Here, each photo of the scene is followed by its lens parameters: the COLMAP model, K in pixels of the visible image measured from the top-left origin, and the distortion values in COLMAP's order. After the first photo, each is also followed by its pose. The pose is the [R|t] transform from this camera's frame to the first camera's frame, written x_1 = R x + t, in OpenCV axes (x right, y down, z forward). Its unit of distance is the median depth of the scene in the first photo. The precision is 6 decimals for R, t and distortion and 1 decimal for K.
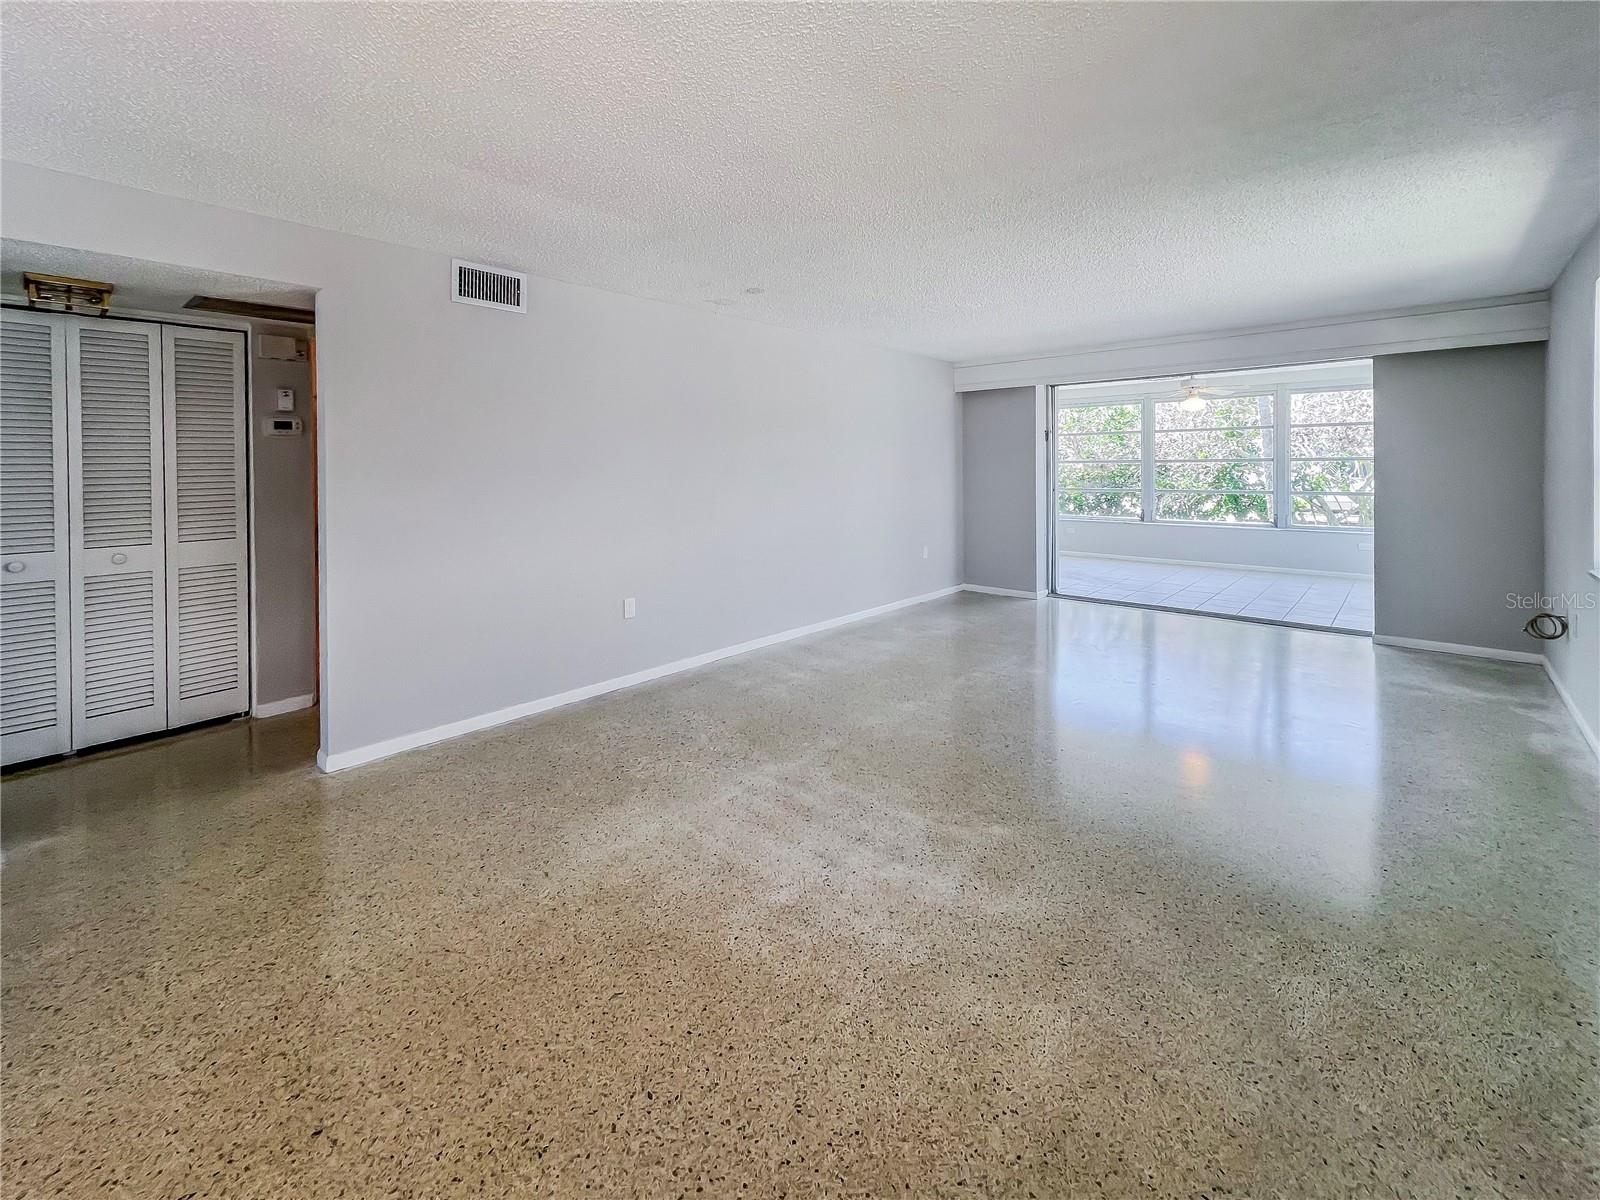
lens RADIAL K [[661.9, 0, 805.2], [0, 661.9, 591.7], [0, 0, 1]] dist [0.000598, -0.000536]
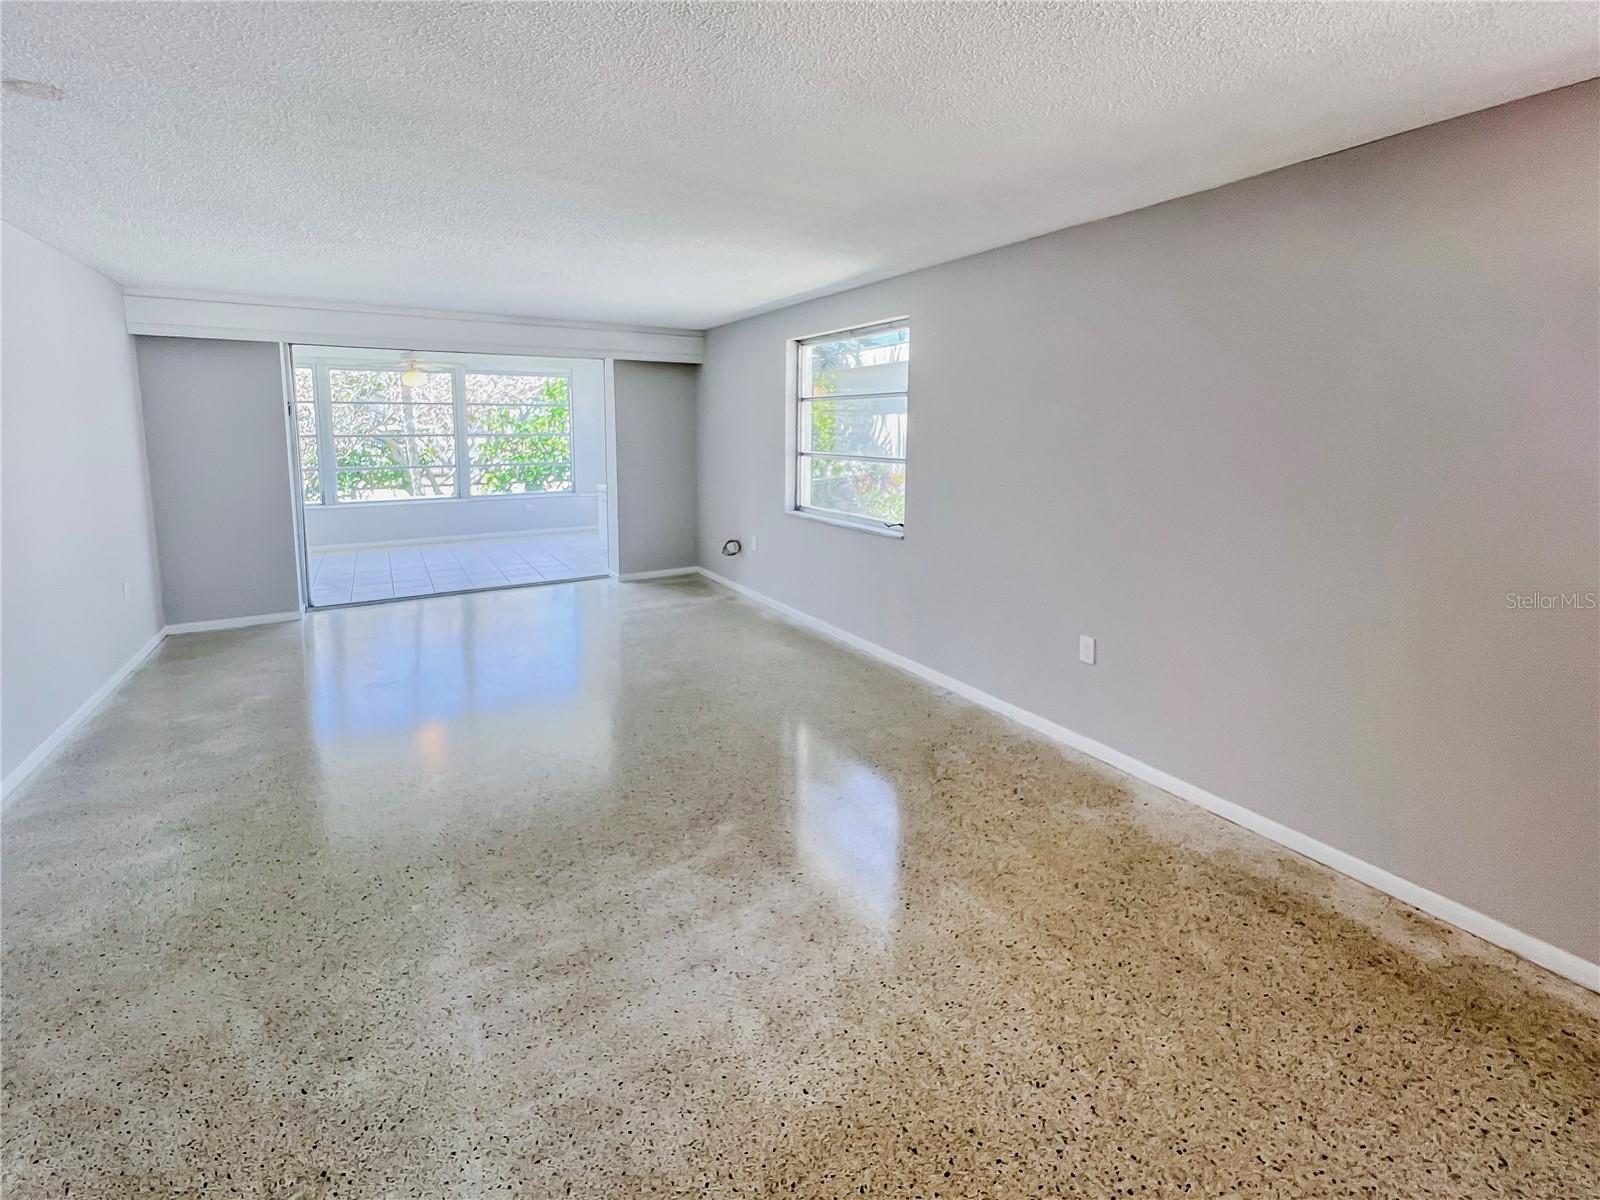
lens RADIAL K [[661.9, 0, 800.7], [0, 661.9, 597.5], [0, 0, 1]] dist [0.000598, -0.000536]
pose [[0.303596, -0.228262, 0.925055, -0.546719], [0.172643, 0.967987, 0.182195, -0.152953], [-0.937029, 0.104391, 0.333285, 0.525647]]
